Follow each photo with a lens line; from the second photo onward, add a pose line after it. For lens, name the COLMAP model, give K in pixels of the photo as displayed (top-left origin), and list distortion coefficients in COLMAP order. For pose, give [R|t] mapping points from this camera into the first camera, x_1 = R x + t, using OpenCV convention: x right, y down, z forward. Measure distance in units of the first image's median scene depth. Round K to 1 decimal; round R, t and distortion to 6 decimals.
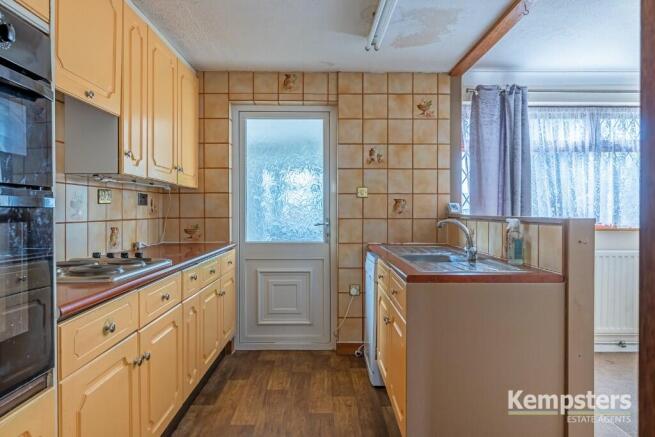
lens RADIAL K [[426.8, 0, 324.5], [0, 426.8, 214.9], [0, 0, 1]] dist [0.004078, 0.000675]
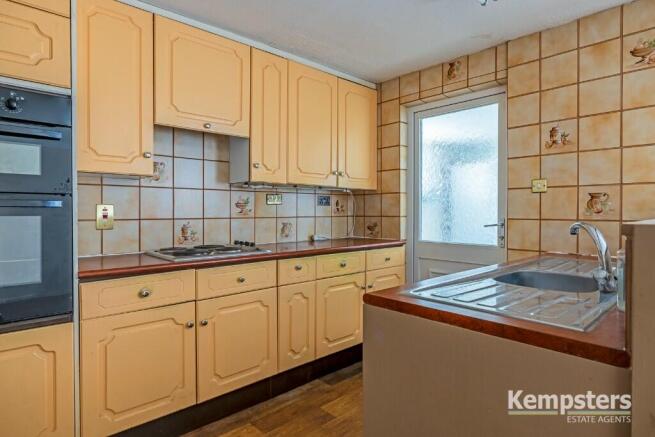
lens RADIAL K [[367.8, 0, 327.6], [0, 367.8, 214.0], [0, 0, 1]] dist [0.002289, 0.000140]
pose [[0.675468, 0.006295, -0.737362, 0.323640], [-0.006288, 0.999976, 0.002777, -0.000870], [0.737363, 0.002760, 0.675492, 0.261541]]
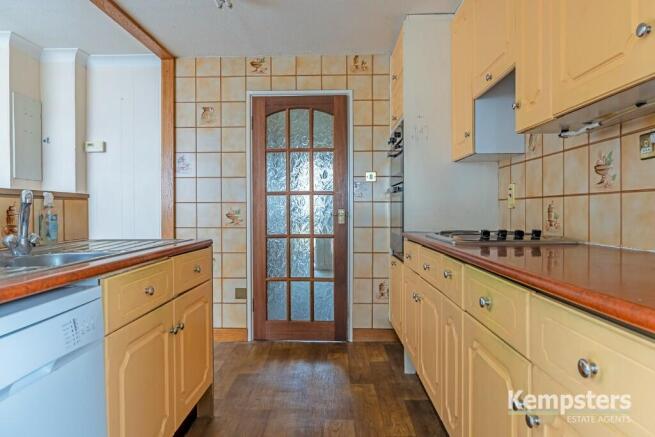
lens RADIAL K [[428.9, 0, 327.5], [0, 428.9, 218.5], [0, 0, 1]] dist [-0.000929, -0.000111]
pose [[-0.999817, 0.006054, 0.018143, -0.085259], [0.006592, 0.999536, 0.029740, 0.023024], [-0.017955, 0.029854, -0.999393, 1.143762]]
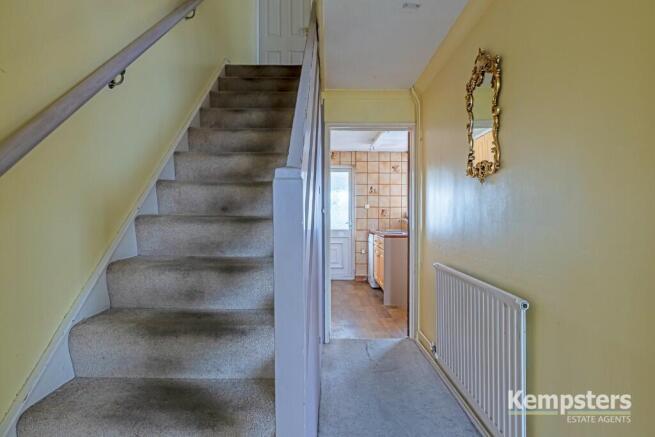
lens RADIAL K [[367.8, 0, 327.6], [0, 367.8, 214.0], [0, 0, 1]] dist [0.002289, 0.000140]
pose [[0.999996, 0.002150, 0.001545, -0.115869], [-0.002133, 0.999934, -0.011278, 0.007262], [-0.001569, 0.011275, 0.999935, -0.878334]]
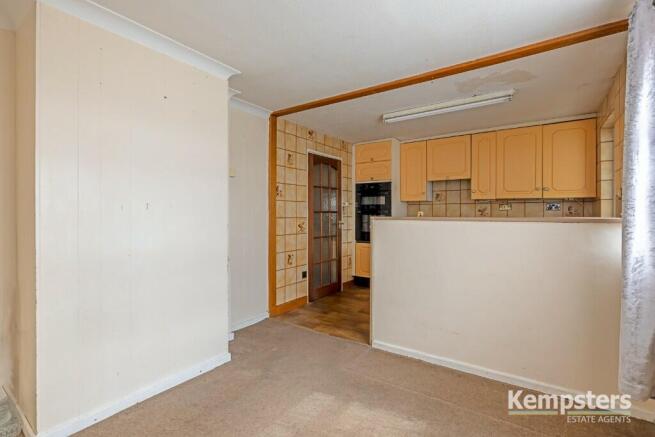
lens RADIAL K [[303.1, 0, 326.2], [0, 303.1, 214.9], [0, 0, 1]] dist [0.002315, 0.000277]
pose [[-0.579176, 0.005182, -0.815186, 1.021575], [-0.006743, 0.999915, 0.011147, -0.008981], [0.815175, 0.011953, -0.579092, 0.861533]]
